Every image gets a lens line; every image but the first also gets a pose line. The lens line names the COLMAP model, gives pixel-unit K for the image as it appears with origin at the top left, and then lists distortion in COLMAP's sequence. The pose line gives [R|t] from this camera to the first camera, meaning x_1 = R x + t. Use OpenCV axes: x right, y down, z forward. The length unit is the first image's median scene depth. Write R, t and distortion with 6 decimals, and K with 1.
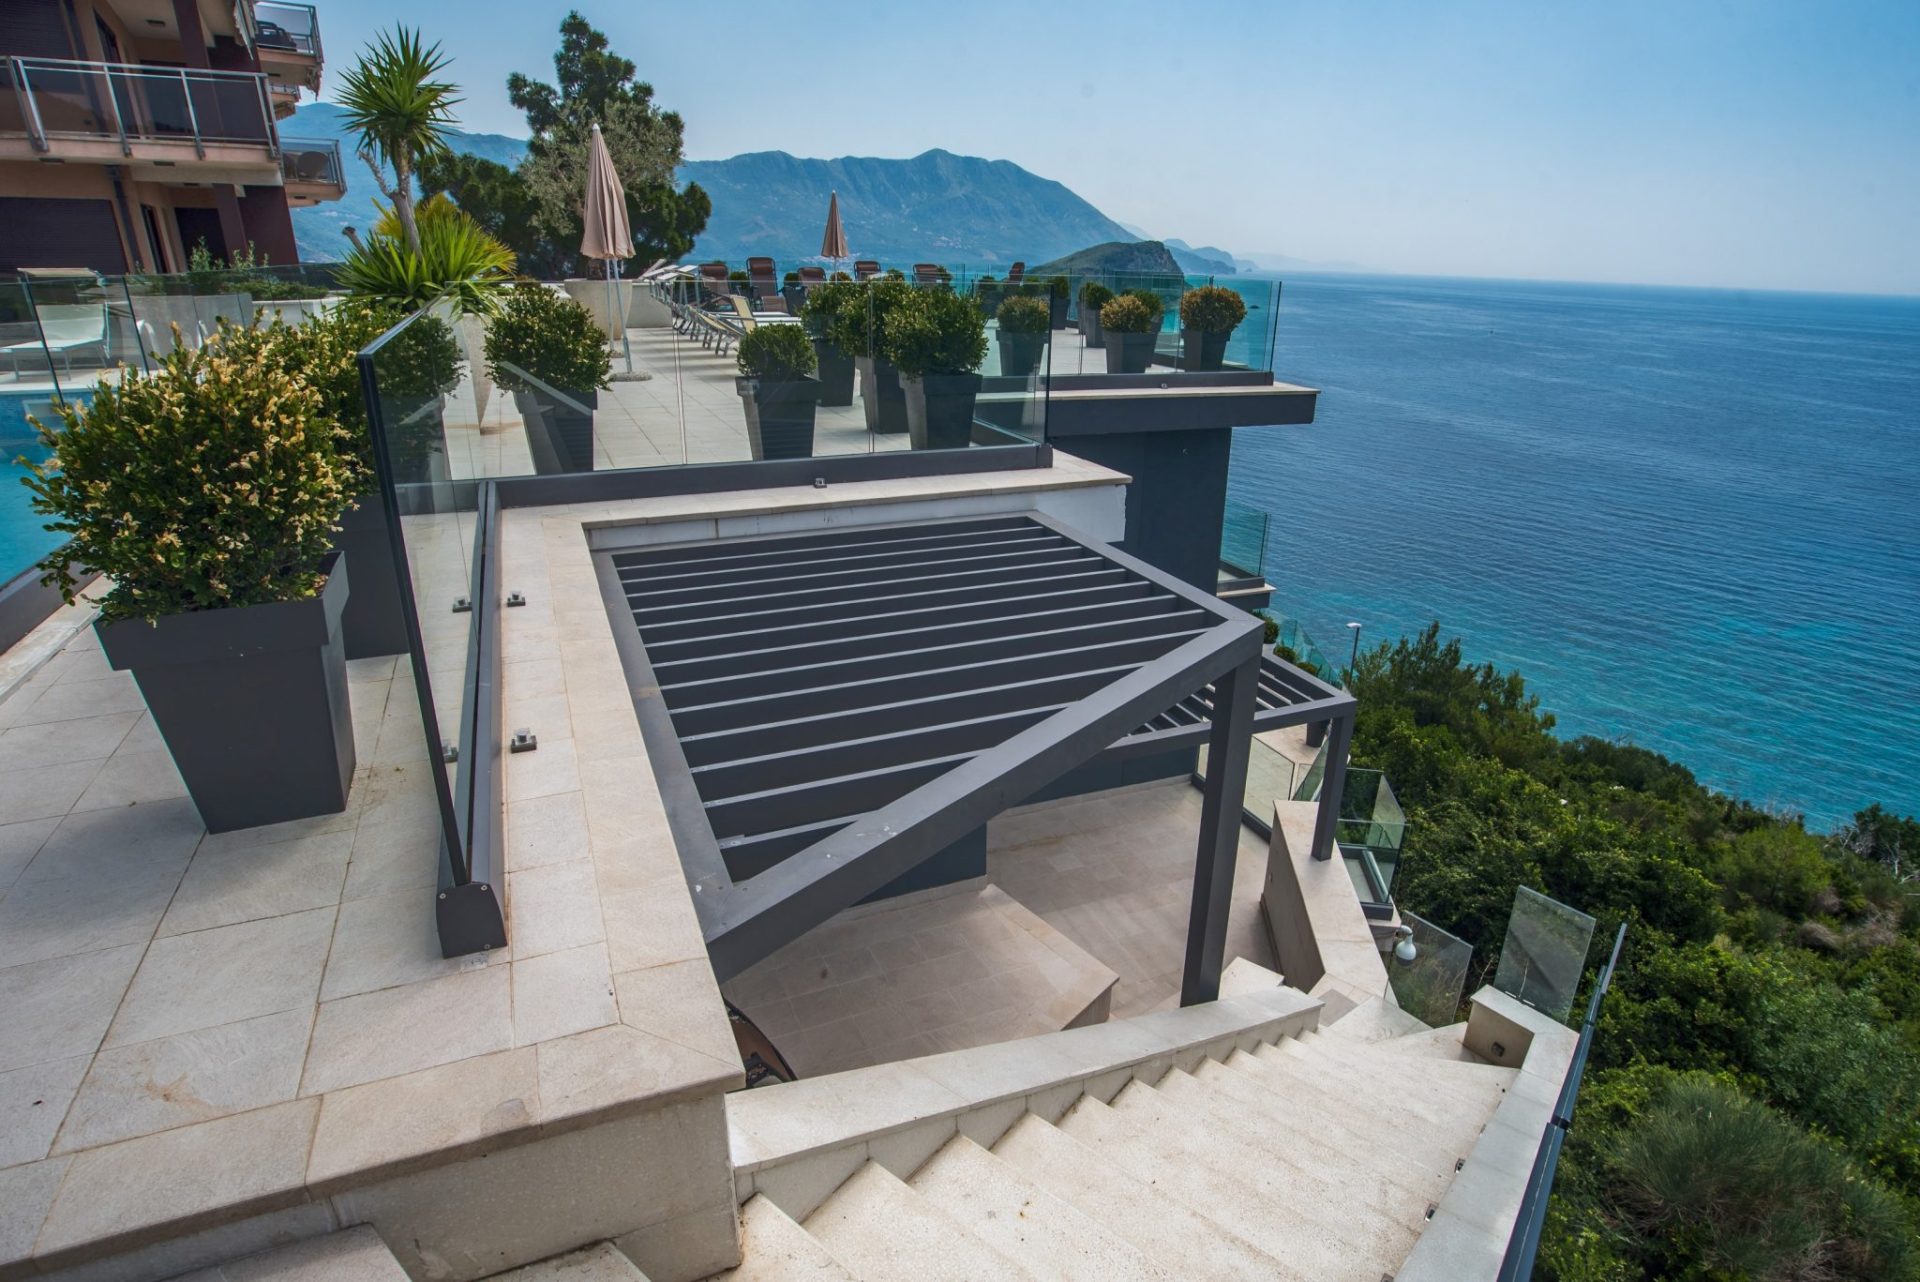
lens RADIAL K [[1017.8, 0, 990.0], [0, 1017.8, 639.3], [0, 0, 1]] dist [-0.022266, 0.000103]
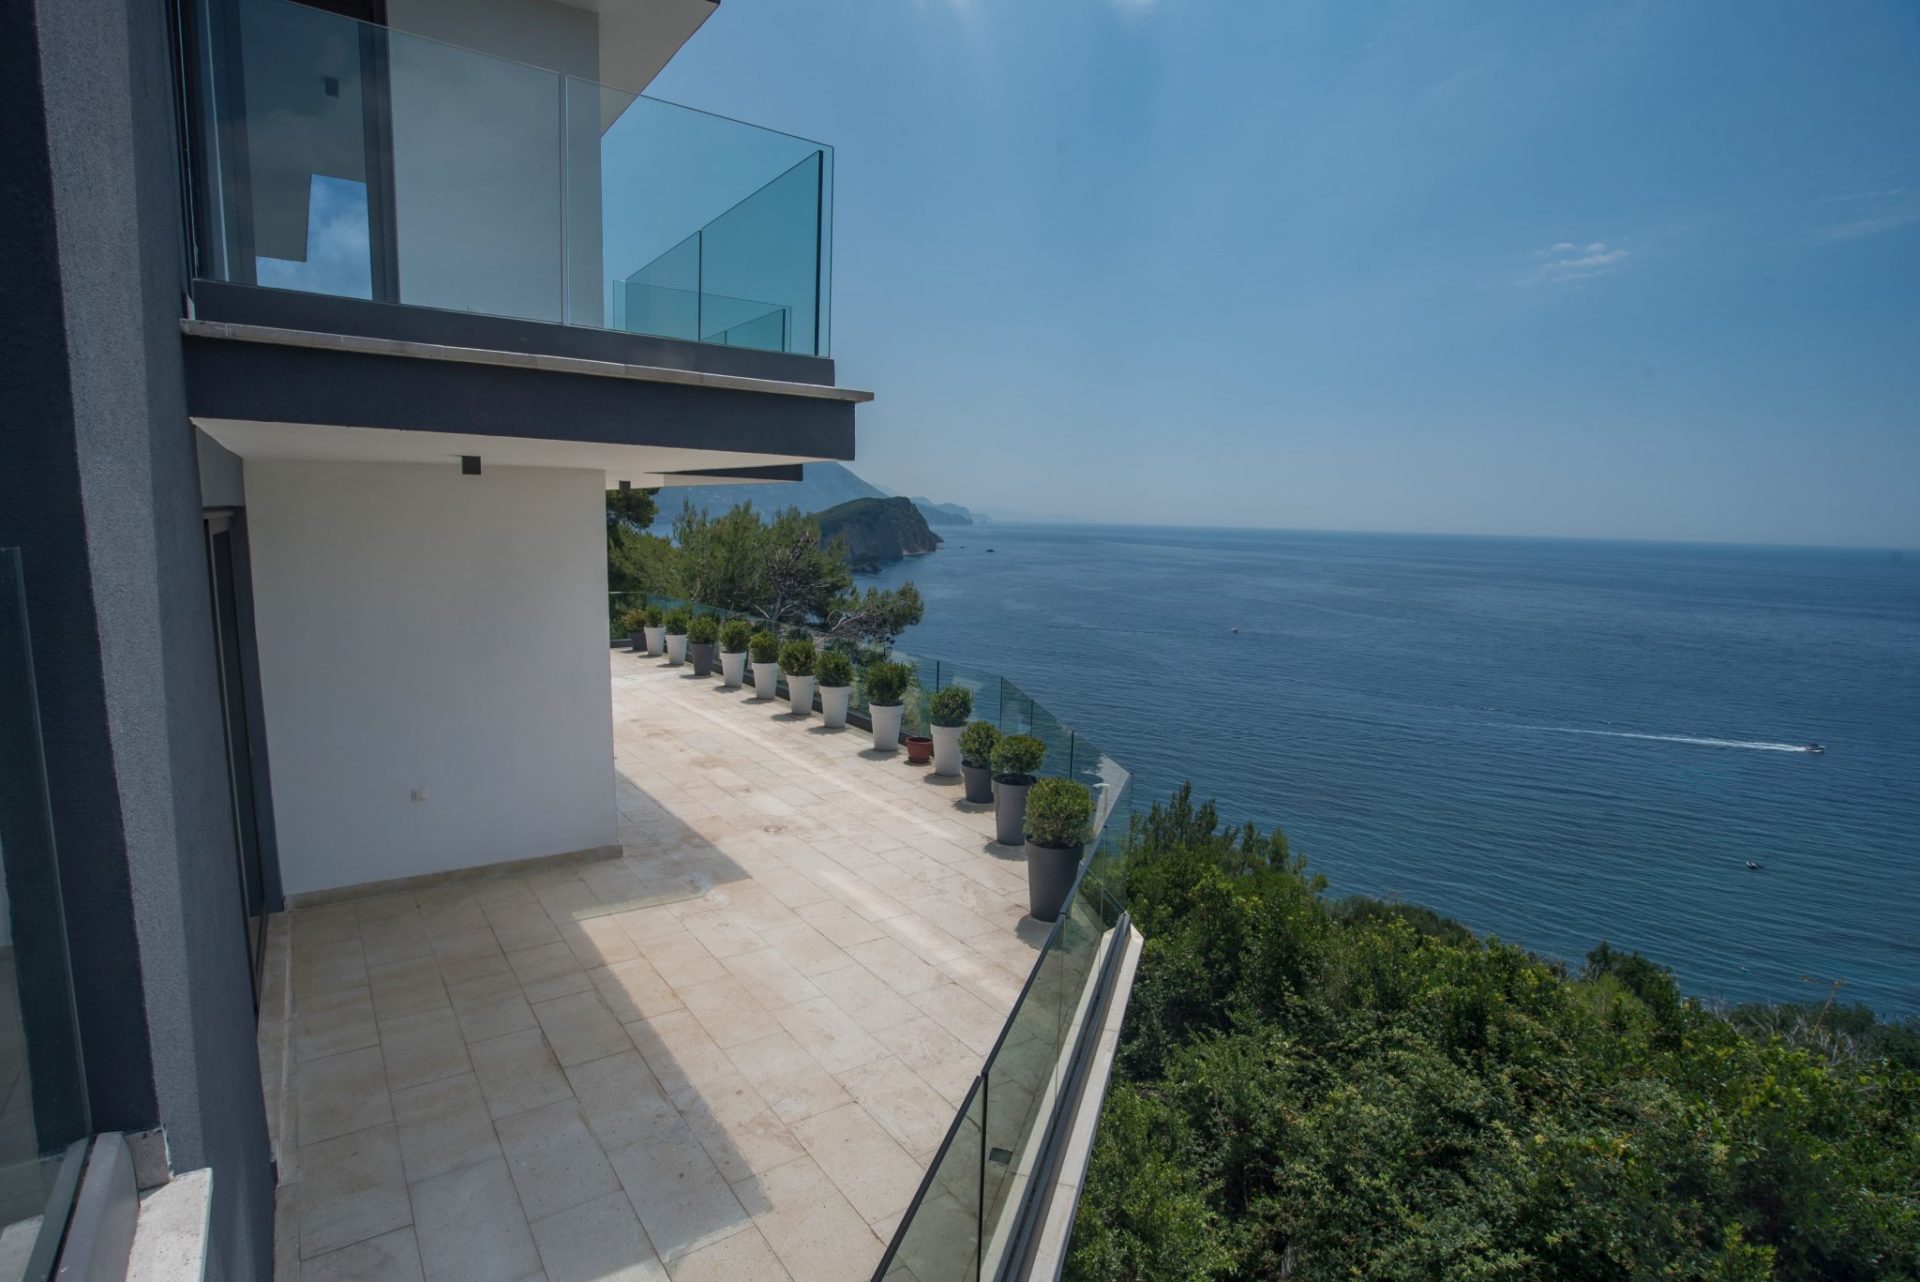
lens RADIAL K [[931.0, 0, 960.0], [0, 931.0, 641.0], [0, 0, 1]] dist [-0.061775, 0.018659]
pose [[0.978248, -0.021435, 0.206328, 0.075920], [0.067488, 0.973422, -0.218850, 0.027245], [-0.196153, 0.228014, 0.953695, 0.226932]]
